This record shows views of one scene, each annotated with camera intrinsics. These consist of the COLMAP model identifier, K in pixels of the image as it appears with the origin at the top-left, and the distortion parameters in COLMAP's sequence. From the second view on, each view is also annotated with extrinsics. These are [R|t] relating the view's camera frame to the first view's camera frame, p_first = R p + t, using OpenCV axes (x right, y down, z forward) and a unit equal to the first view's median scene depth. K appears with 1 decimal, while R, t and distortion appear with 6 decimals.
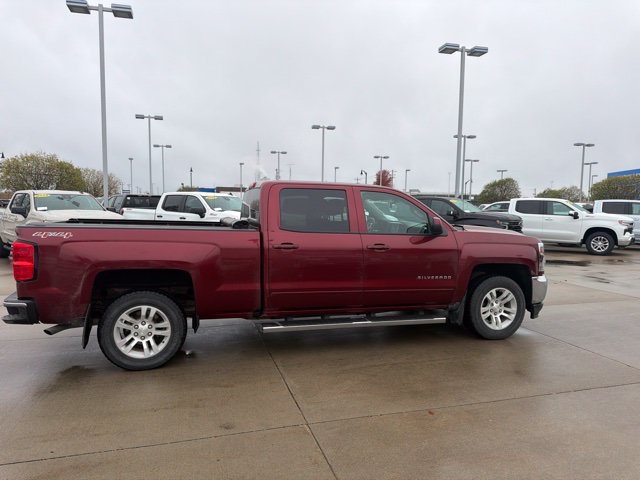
lens RADIAL K [[452.6, 0, 315.9], [0, 452.6, 239.2], [0, 0, 1]] dist [0.065424, -0.079482]
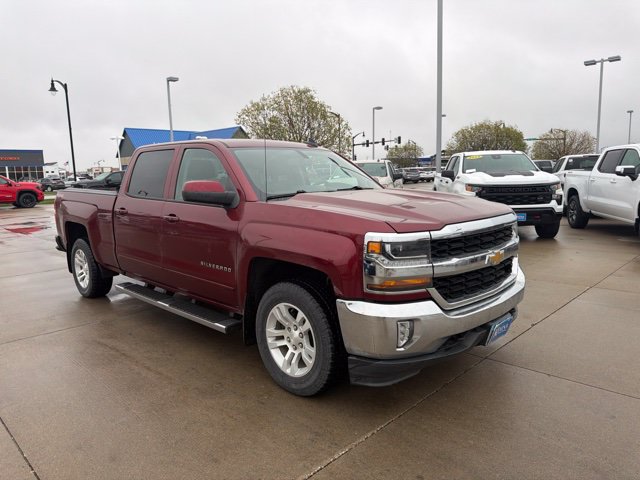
lens RADIAL K [[452.6, 0, 314.0], [0, 452.6, 239.1], [0, 0, 1]] dist [0.065424, -0.079482]
pose [[0.479000, 0.095655, -0.872588, 1.062400], [-0.028809, 0.995223, 0.093284, -0.031402], [0.877342, -0.019544, 0.479467, 0.896897]]
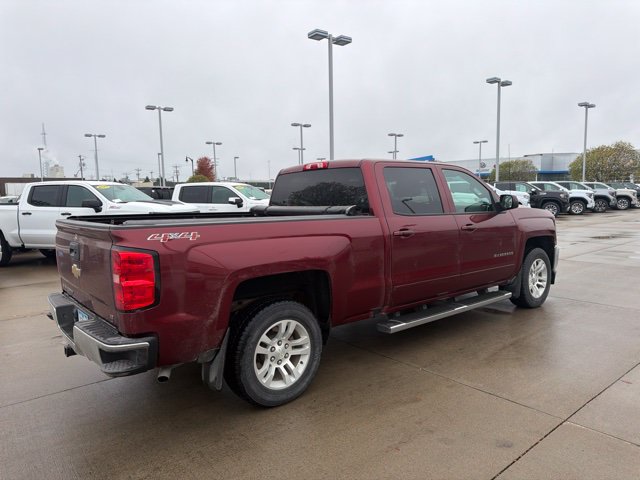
lens RADIAL K [[452.6, 0, 316.0], [0, 452.6, 239.4], [0, 0, 1]] dist [0.065424, -0.079482]
pose [[0.917642, -0.073726, 0.390511, -0.579928], [0.063119, 0.997206, 0.039947, -0.017413], [-0.392365, -0.012009, 0.919731, 0.257867]]
